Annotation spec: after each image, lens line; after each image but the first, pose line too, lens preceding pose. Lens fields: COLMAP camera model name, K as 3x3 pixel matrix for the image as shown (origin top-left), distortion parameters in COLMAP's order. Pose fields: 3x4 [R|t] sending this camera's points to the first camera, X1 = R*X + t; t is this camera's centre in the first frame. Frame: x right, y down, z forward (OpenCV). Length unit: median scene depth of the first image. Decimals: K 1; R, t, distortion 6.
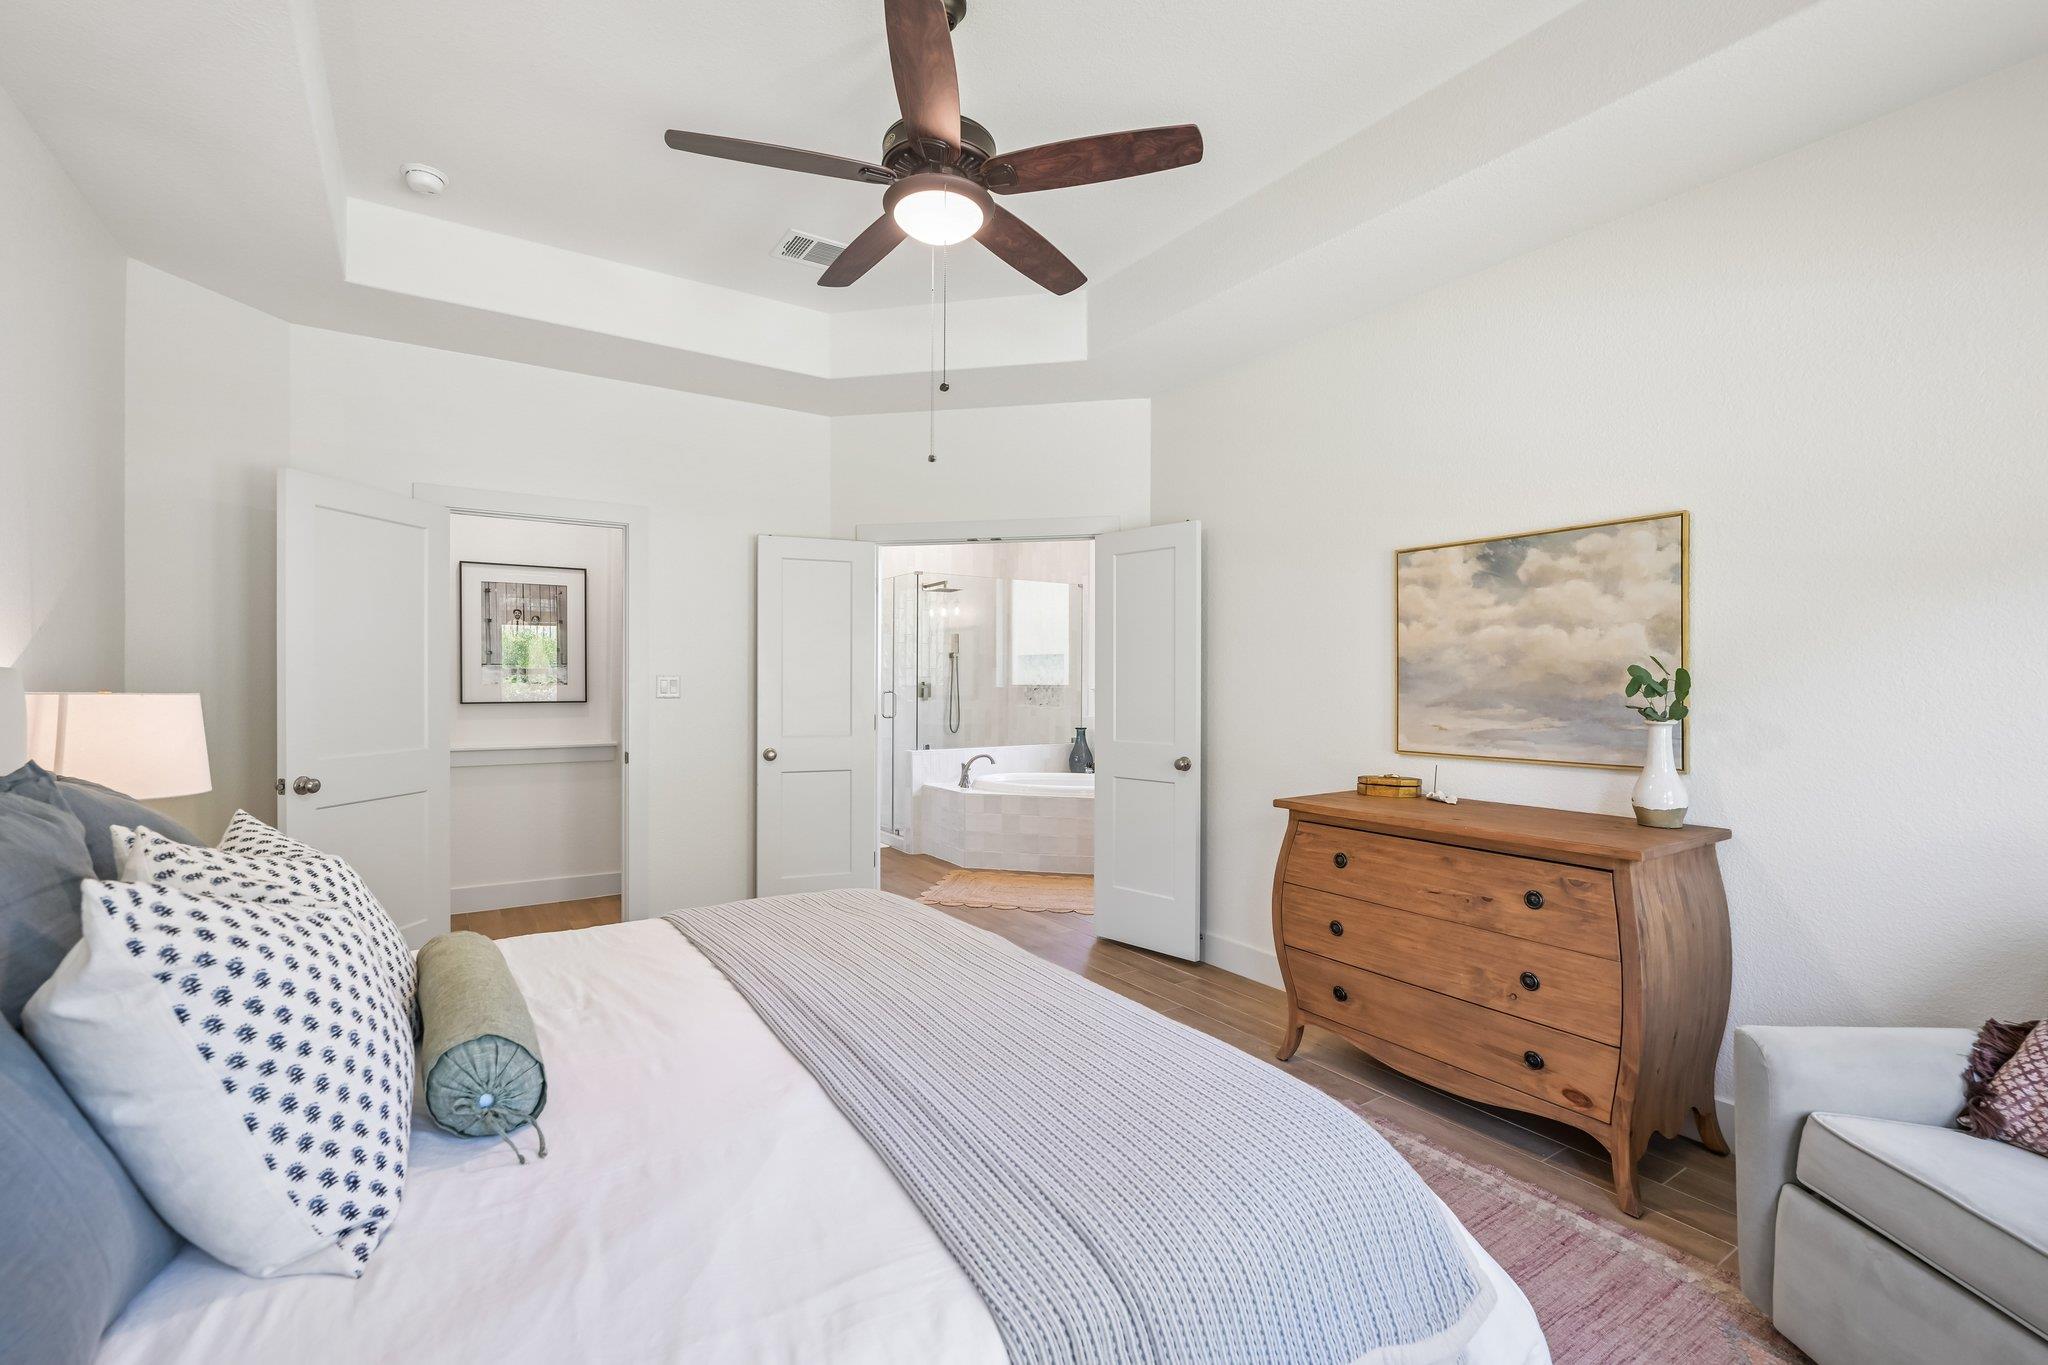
lens RADIAL K [[873.7, 0, 1023.1], [0, 873.7, 689.2], [0, 0, 1]] dist [-0.001100, 0.001110]
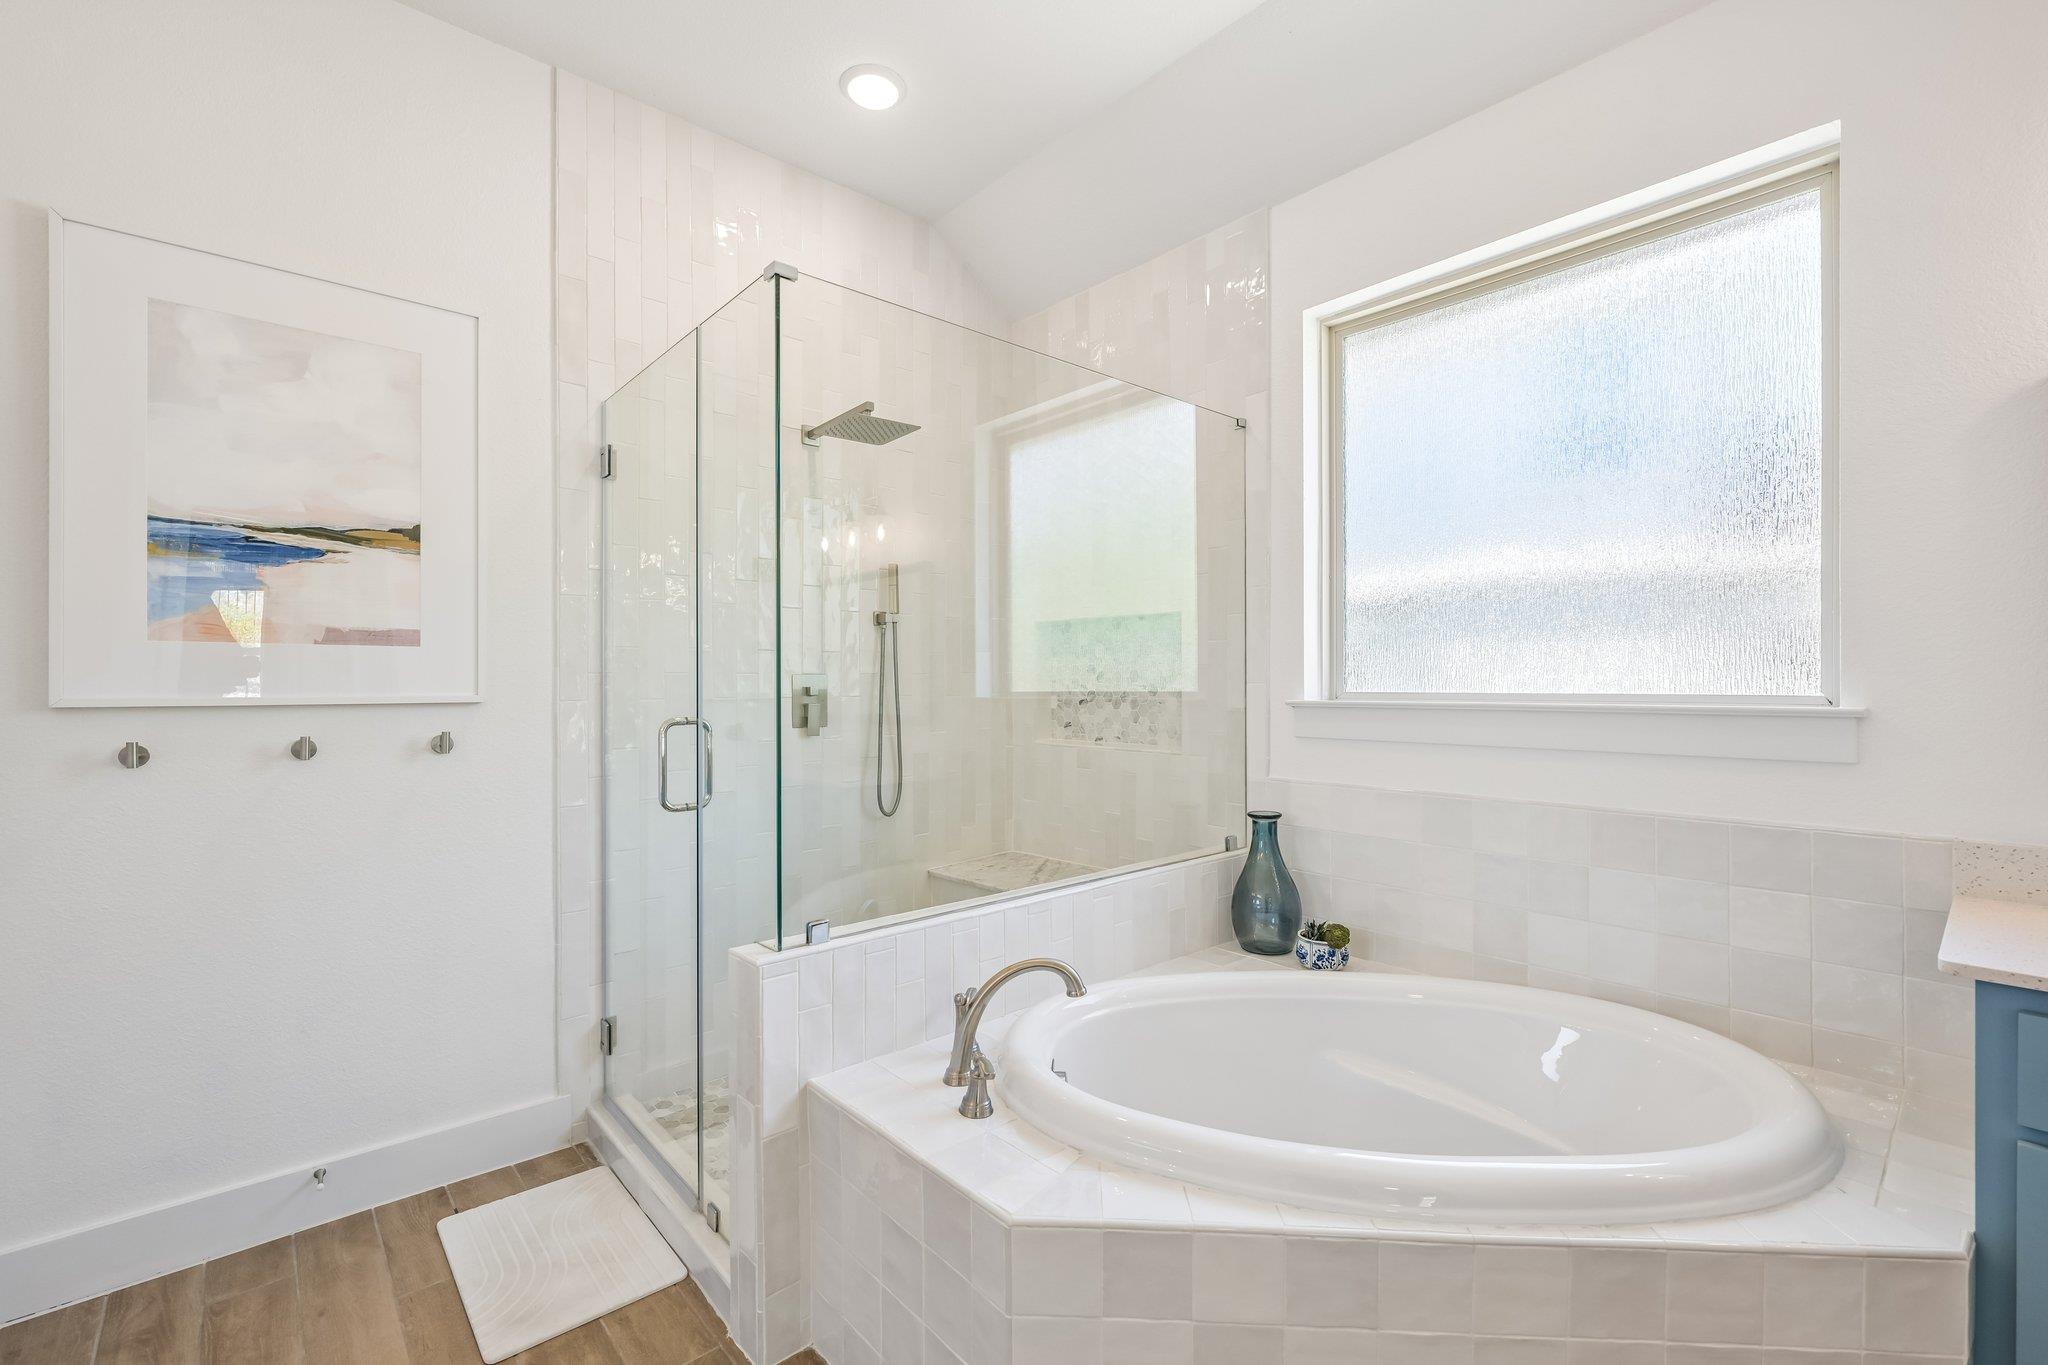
lens RADIAL K [[873.7, 0, 1023.7], [0, 873.7, 684.8], [0, 0, 1]] dist [-0.001100, 0.001110]
pose [[0.992482, -0.005573, 0.122266, -0.066037], [0.007045, 0.999908, -0.011614, -0.003914], [-0.122190, 0.012389, 0.992429, 0.599633]]
